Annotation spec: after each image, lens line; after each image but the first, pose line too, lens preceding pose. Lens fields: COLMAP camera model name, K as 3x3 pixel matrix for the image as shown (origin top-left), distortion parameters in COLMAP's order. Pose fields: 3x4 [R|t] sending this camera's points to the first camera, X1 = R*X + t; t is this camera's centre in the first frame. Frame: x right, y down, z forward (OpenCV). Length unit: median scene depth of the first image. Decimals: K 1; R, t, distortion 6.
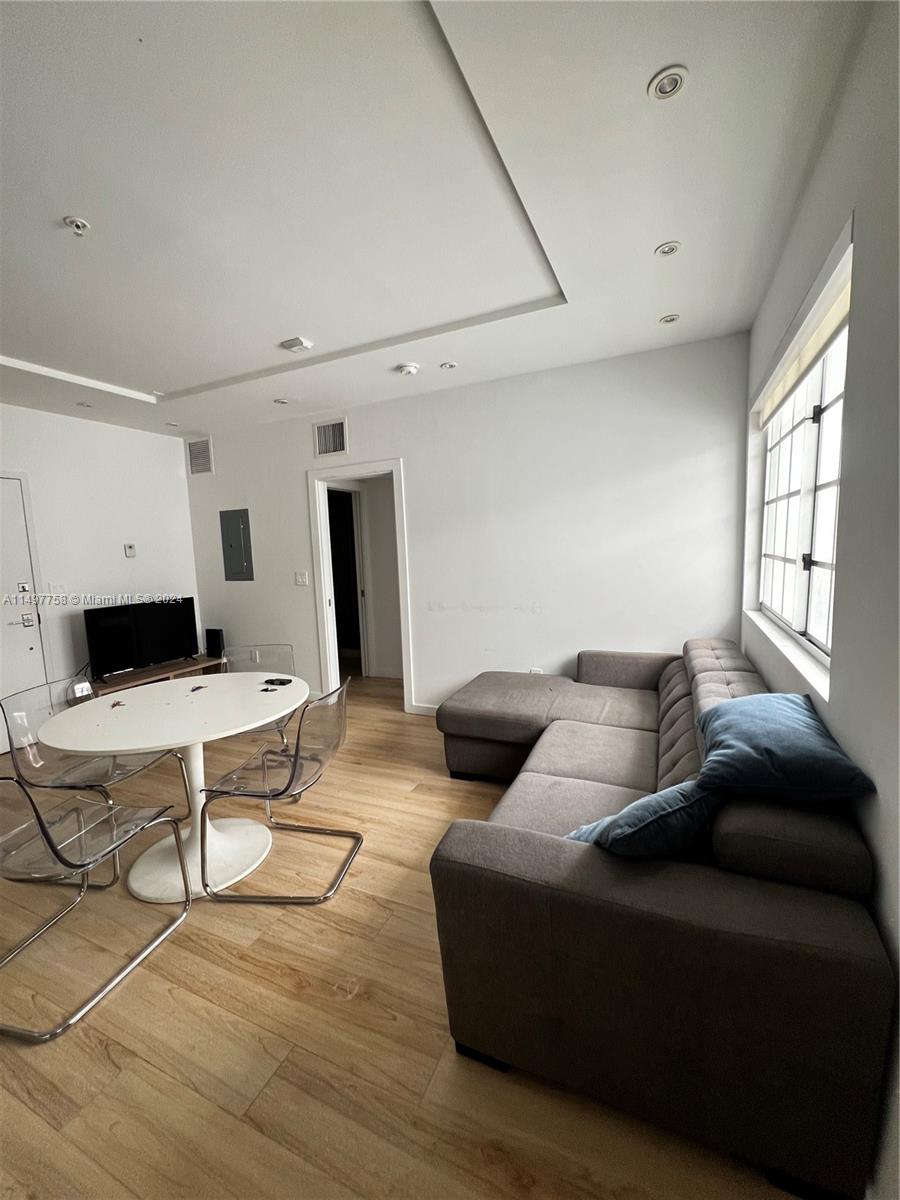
lens RADIAL K [[487.5, 0, 451.1], [0, 487.5, 599.0], [0, 0, 1]] dist [-0.002629, 0.000654]
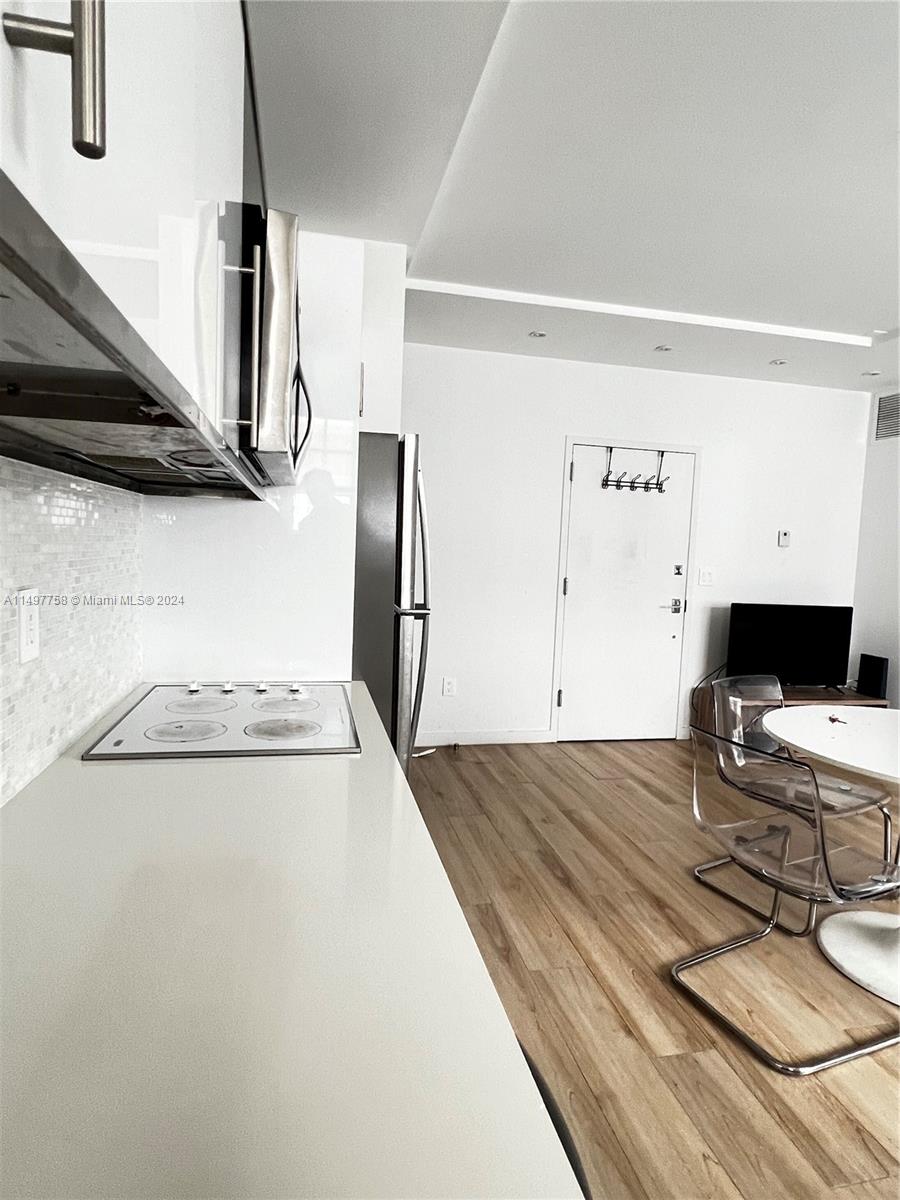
lens RADIAL K [[664.7, 0, 446.2], [0, 664.7, 591.9], [0, 0, 1]] dist [-0.011678, 0.003491]
pose [[0.595714, 0.119084, -0.794320, -0.199029], [-0.151523, 0.987853, 0.034460, 0.060355], [0.788775, 0.099830, 0.606521, -0.159406]]
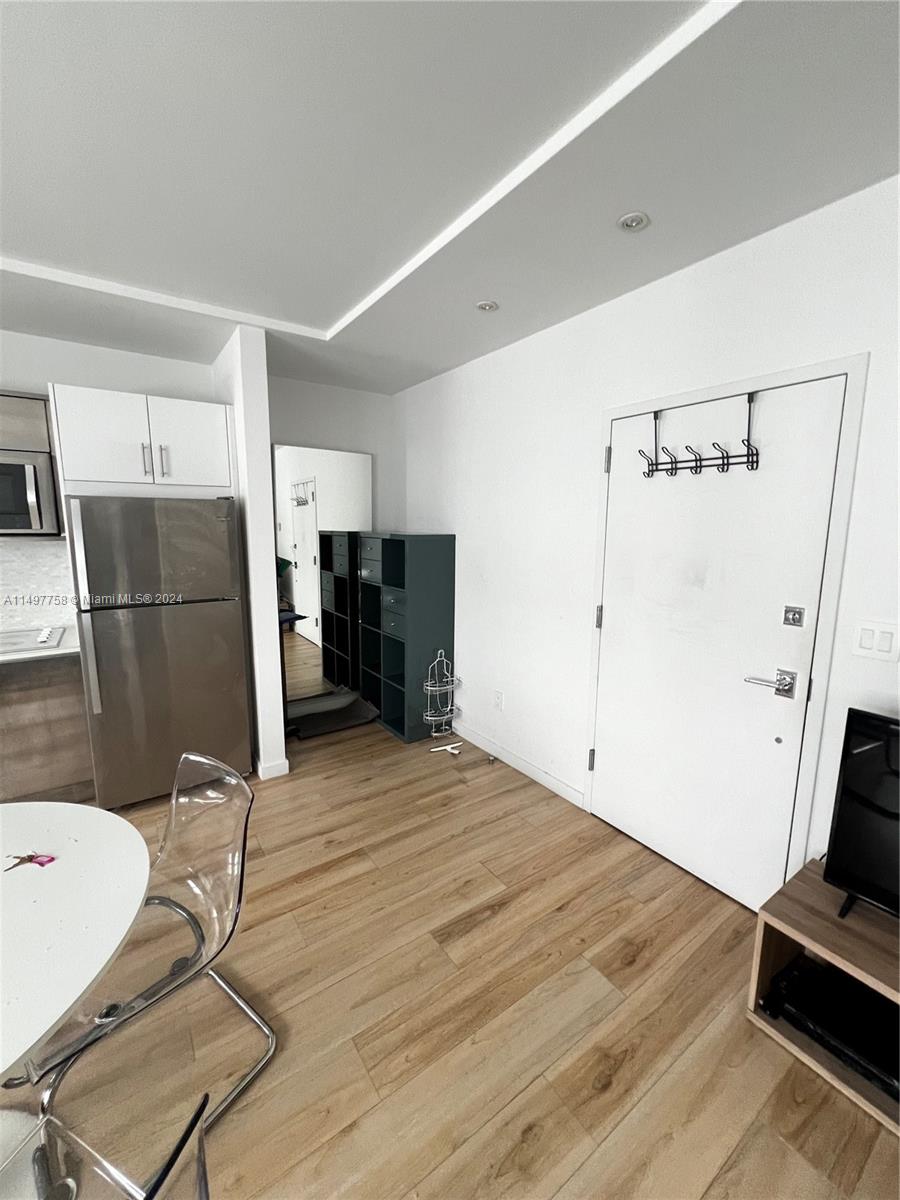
lens RADIAL K [[487.5, 0, 450.9], [0, 487.5, 594.5], [0, 0, 1]] dist [-0.002629, 0.000654]
pose [[-0.508630, 0.160629, -0.845869, -0.454084], [-0.079877, 0.969402, 0.232119, -0.186693], [0.857272, 0.185628, -0.480236, 1.375585]]
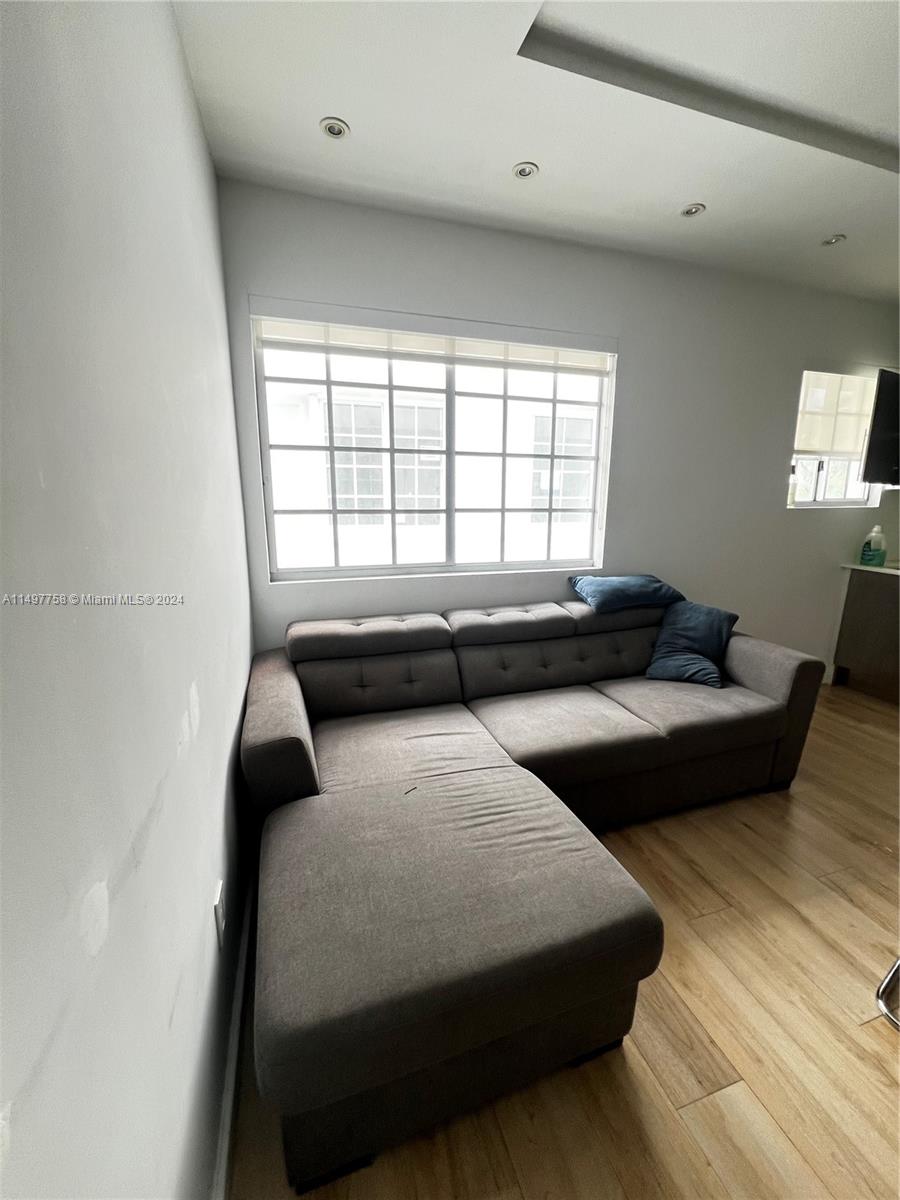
lens RADIAL K [[487.5, 0, 452.3], [0, 487.5, 591.9], [0, 0, 1]] dist [-0.002629, 0.000654]
pose [[-0.676837, -0.114375, 0.727193, -0.188814], [0.097589, 0.965196, 0.242640, -0.142393], [-0.729635, 0.235194, -0.642119, 1.493678]]
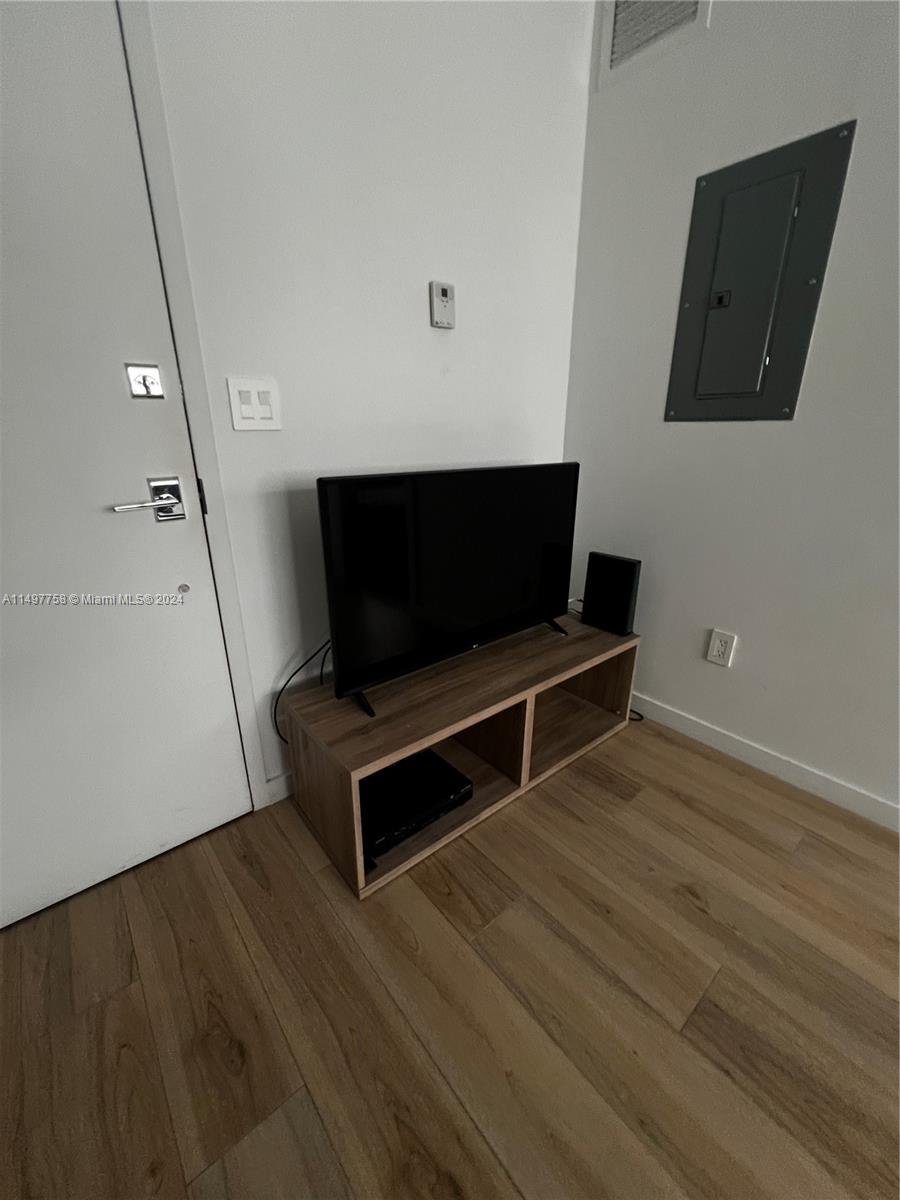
lens RADIAL K [[487.5, 0, 453.8], [0, 487.5, 595.3], [0, 0, 1]] dist [-0.002629, 0.000654]
pose [[0.902093, 0.175599, -0.394199, -0.849228], [-0.080422, 0.965872, 0.246217, 0.018904], [0.423981, -0.190409, 0.885429, 1.170983]]
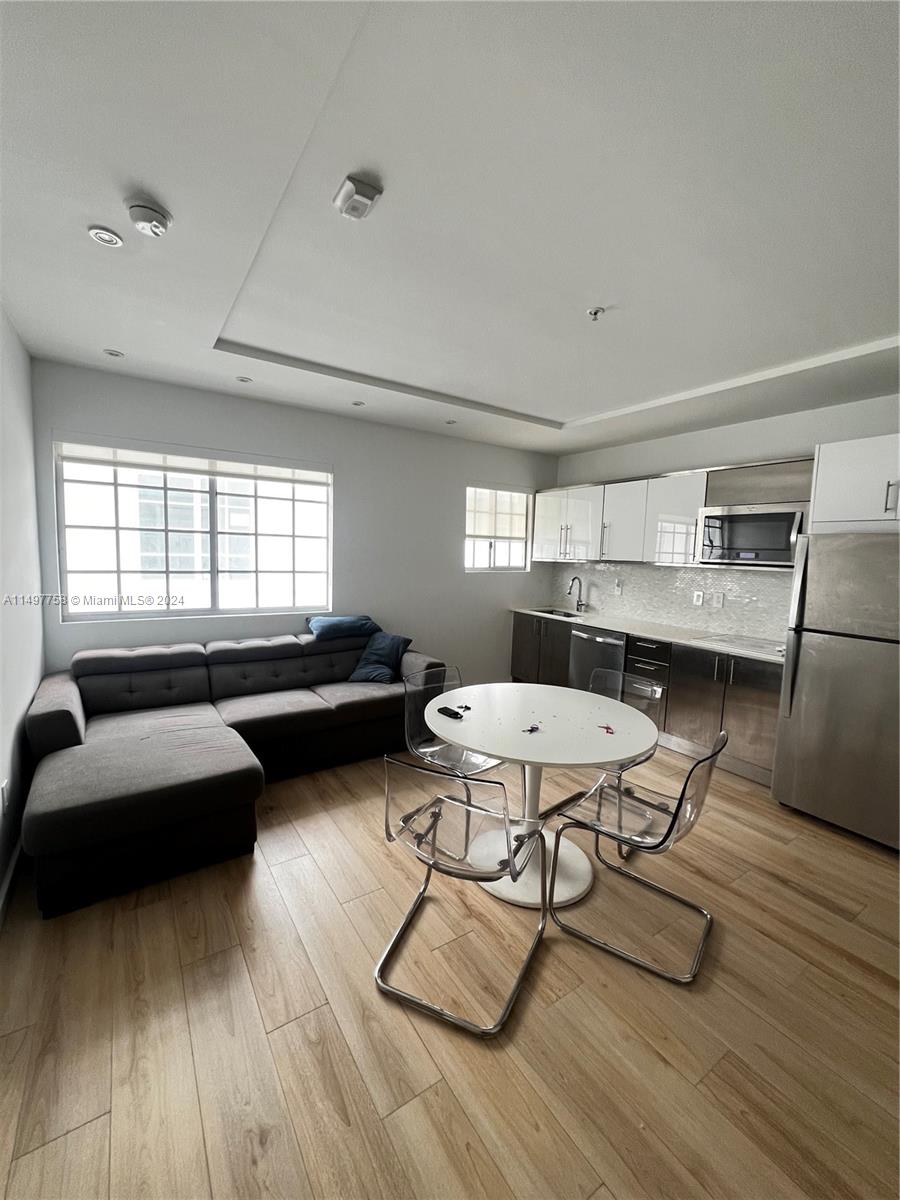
lens RADIAL K [[487.5, 0, 451.0], [0, 487.5, 595.3], [0, 0, 1]] dist [-0.002629, 0.000654]
pose [[-0.852559, -0.036935, 0.521324, -0.795307], [0.056841, 0.985030, 0.162744, -0.188019], [-0.519530, 0.168382, -0.837697, 1.668963]]
